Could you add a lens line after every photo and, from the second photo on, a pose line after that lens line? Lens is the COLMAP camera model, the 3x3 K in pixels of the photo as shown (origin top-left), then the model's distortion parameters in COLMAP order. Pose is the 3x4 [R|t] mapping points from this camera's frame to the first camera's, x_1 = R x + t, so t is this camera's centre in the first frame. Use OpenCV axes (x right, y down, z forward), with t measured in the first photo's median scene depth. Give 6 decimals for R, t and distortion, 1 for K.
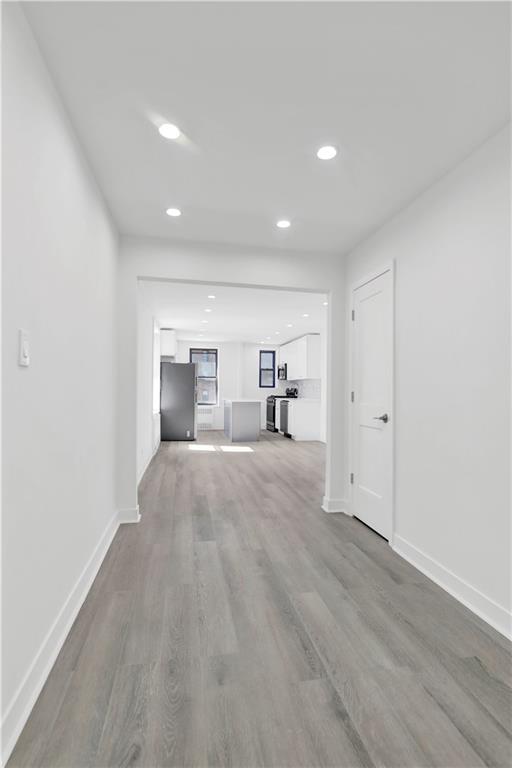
lens RADIAL K [[373.2, 0, 235.2], [0, 373.2, 403.1], [0, 0, 1]] dist [-0.004405, 0.000304]
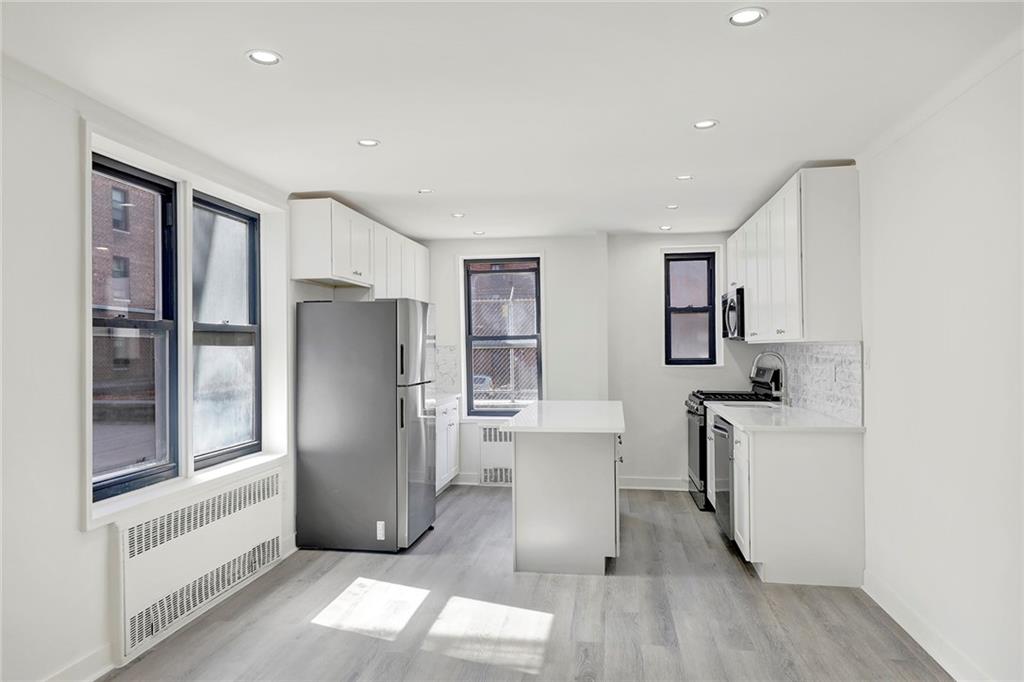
lens RADIAL K [[669.1, 0, 497.0], [0, 669.1, 349.7], [0, 0, 1]] dist [0.012355, -0.011767]
pose [[0.953694, -0.020917, -0.300050, 0.238210], [0.010572, 0.999294, -0.036062, -0.082660], [0.300593, 0.031220, 0.953242, 0.908527]]
